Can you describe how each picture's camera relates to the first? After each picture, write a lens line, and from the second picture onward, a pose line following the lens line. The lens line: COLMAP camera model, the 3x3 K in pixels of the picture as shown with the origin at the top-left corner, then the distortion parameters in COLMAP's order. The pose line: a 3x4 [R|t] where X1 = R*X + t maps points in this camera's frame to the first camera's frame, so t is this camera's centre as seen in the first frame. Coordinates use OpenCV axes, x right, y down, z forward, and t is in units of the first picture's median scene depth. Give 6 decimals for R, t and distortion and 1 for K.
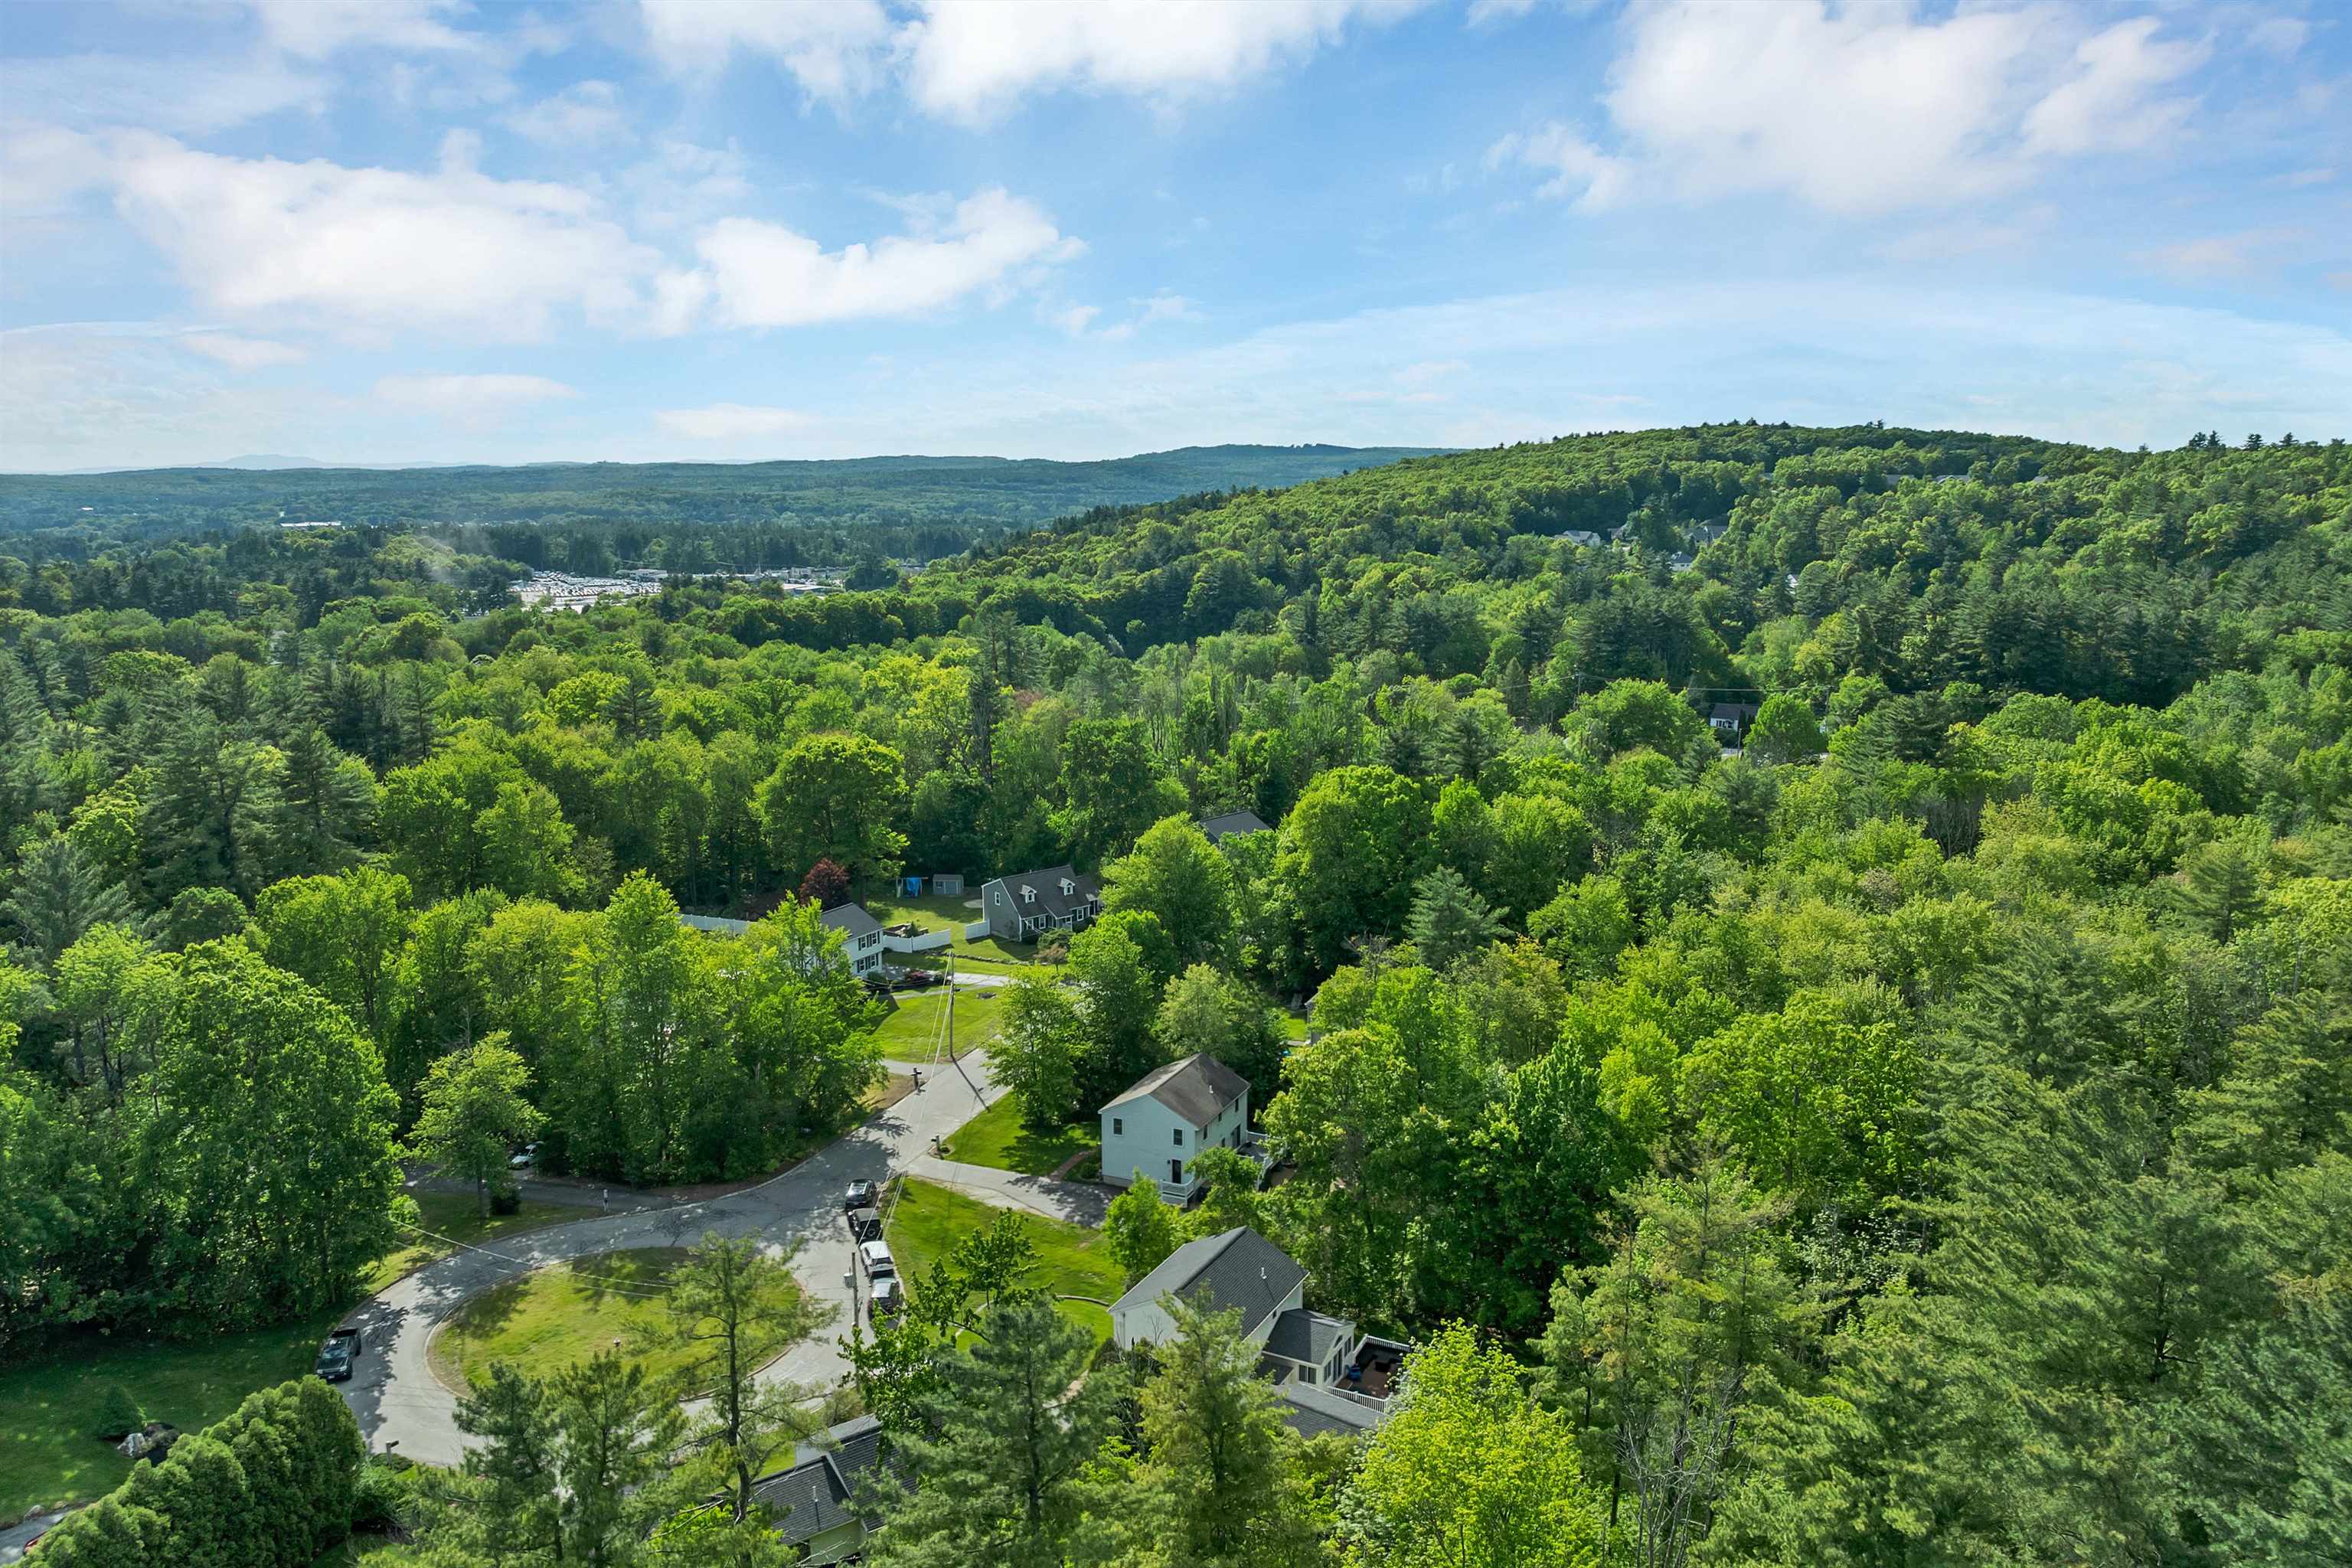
lens RADIAL K [[1689.6, 0, 1188.5], [0, 1689.6, 872.1], [0, 0, 1]] dist [-0.038952, 0.004301]
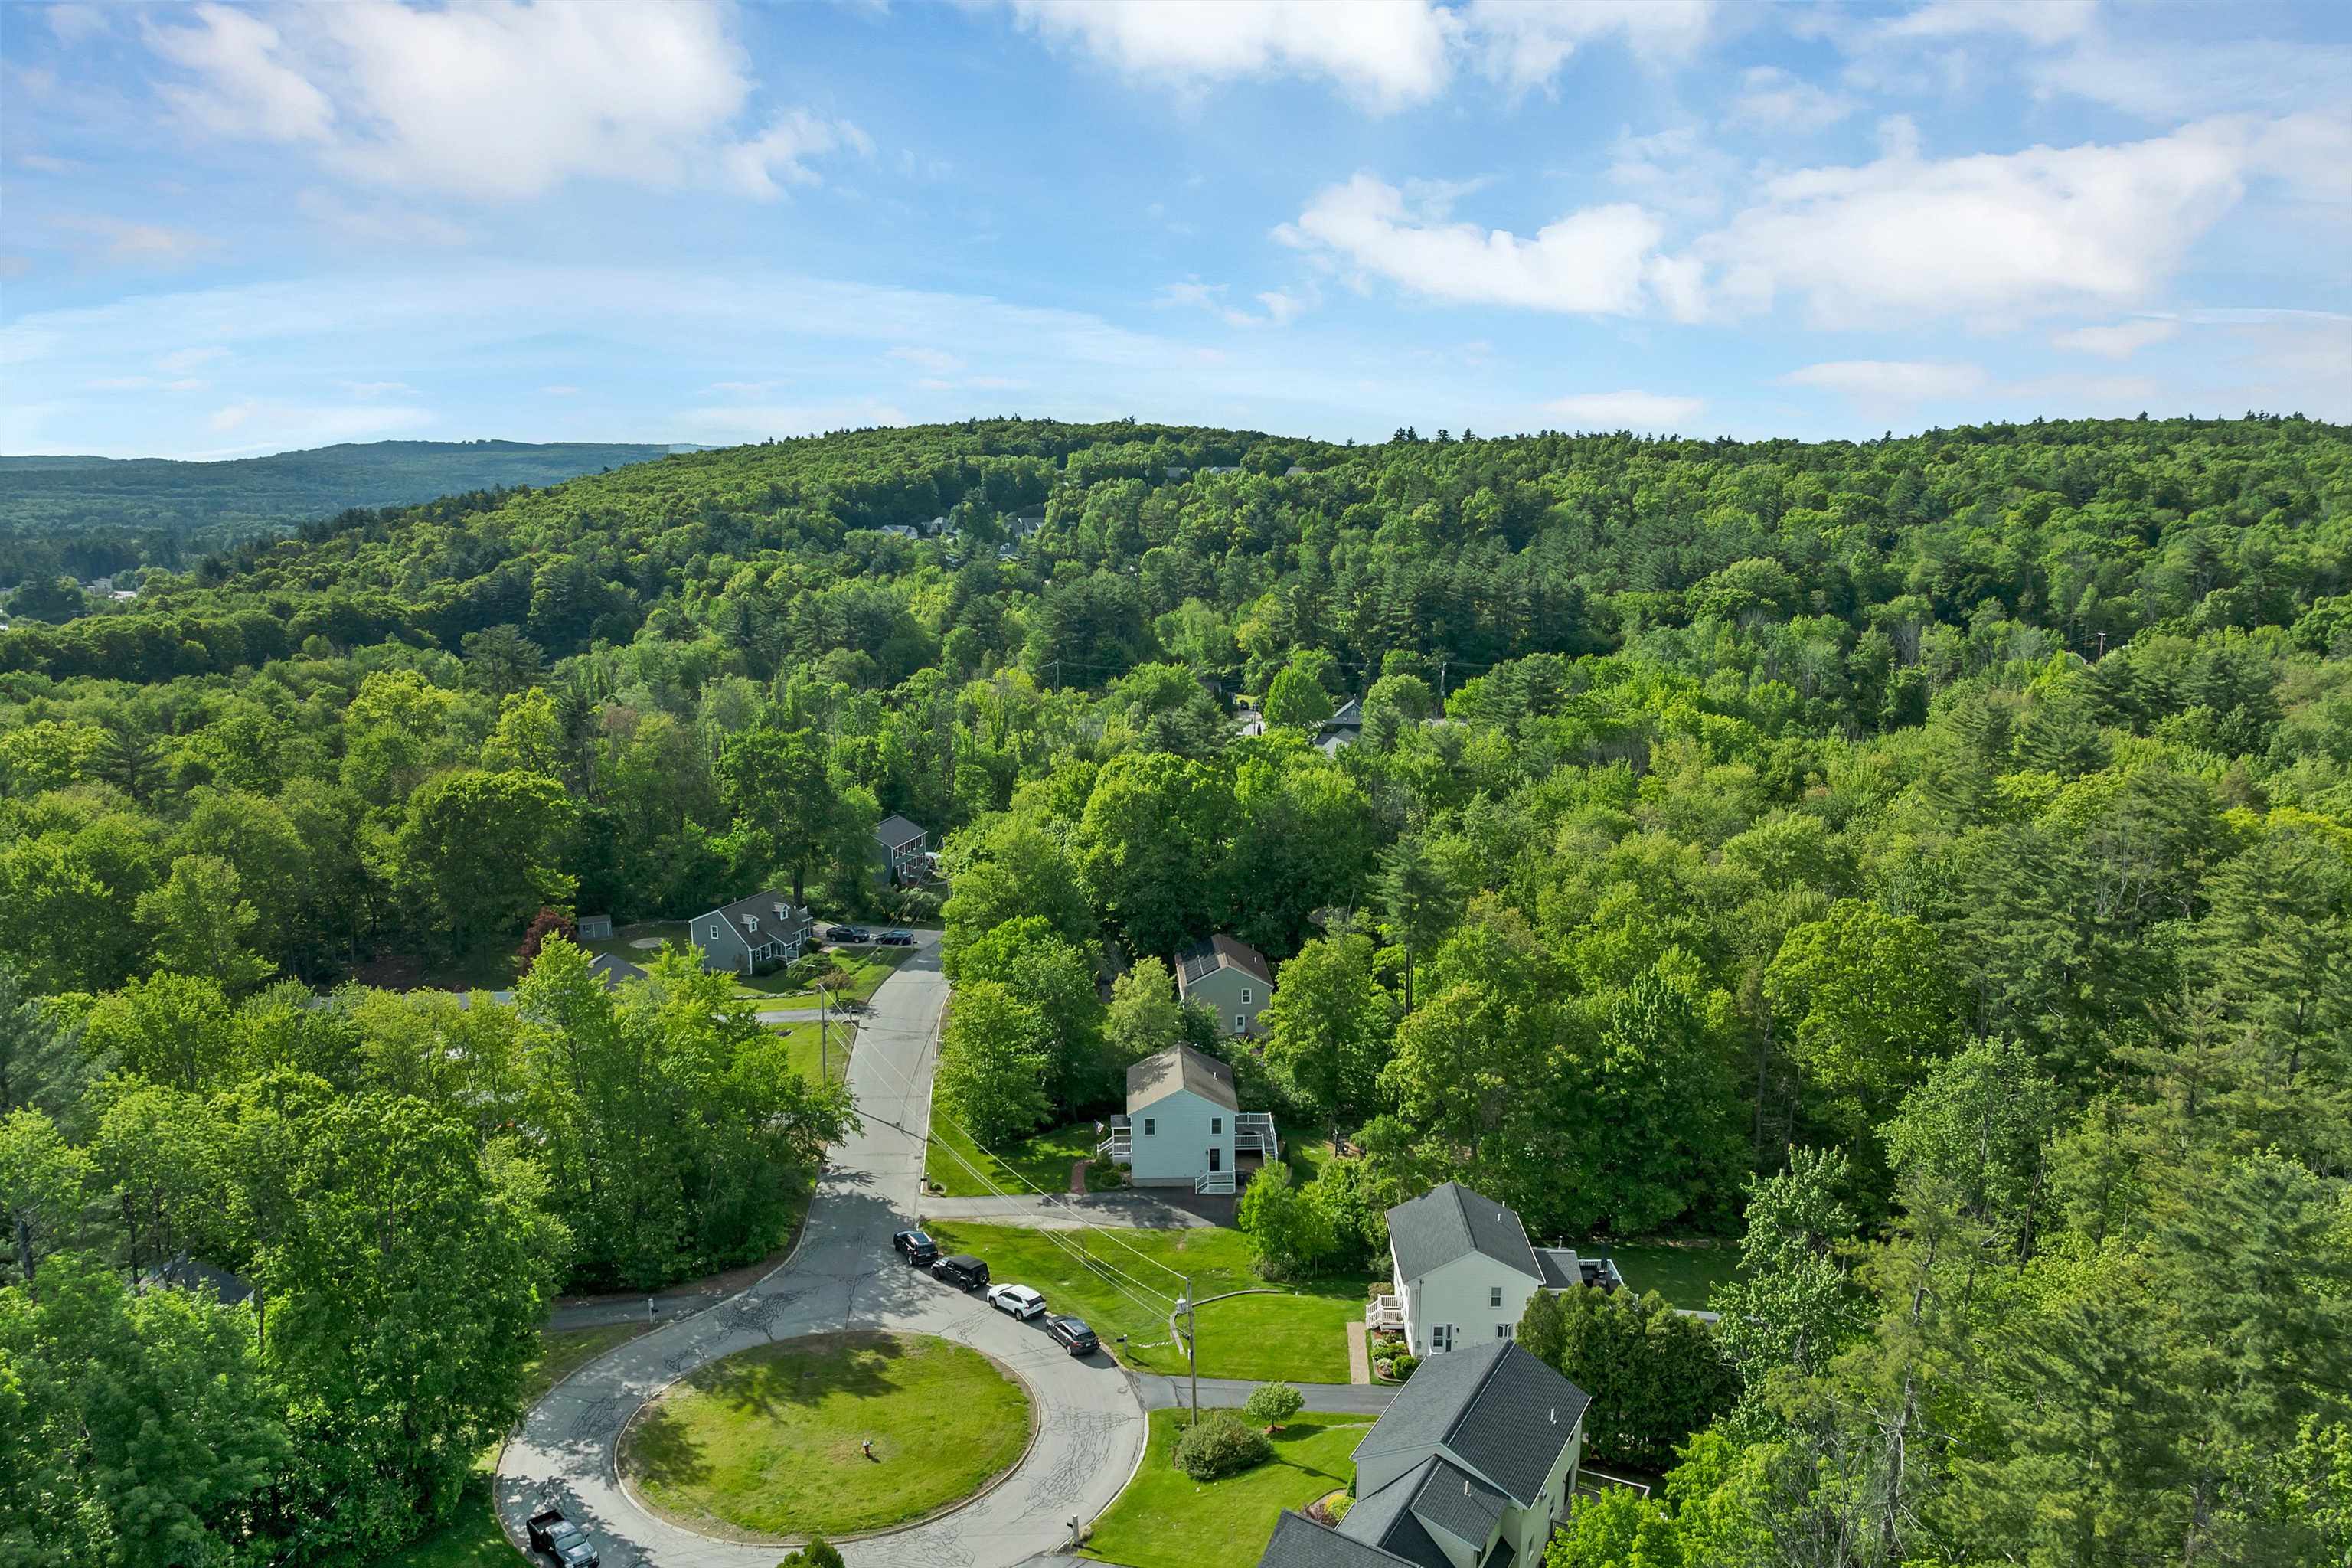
lens RADIAL K [[1689.6, 0, 1188.5], [0, 1689.6, 872.1], [0, 0, 1]] dist [-0.038952, 0.004301]
pose [[0.891857, -0.106158, 0.439685, -0.098809], [0.104953, 0.994107, 0.027130, -0.005116], [-0.439974, 0.021950, 0.897742, 0.021214]]
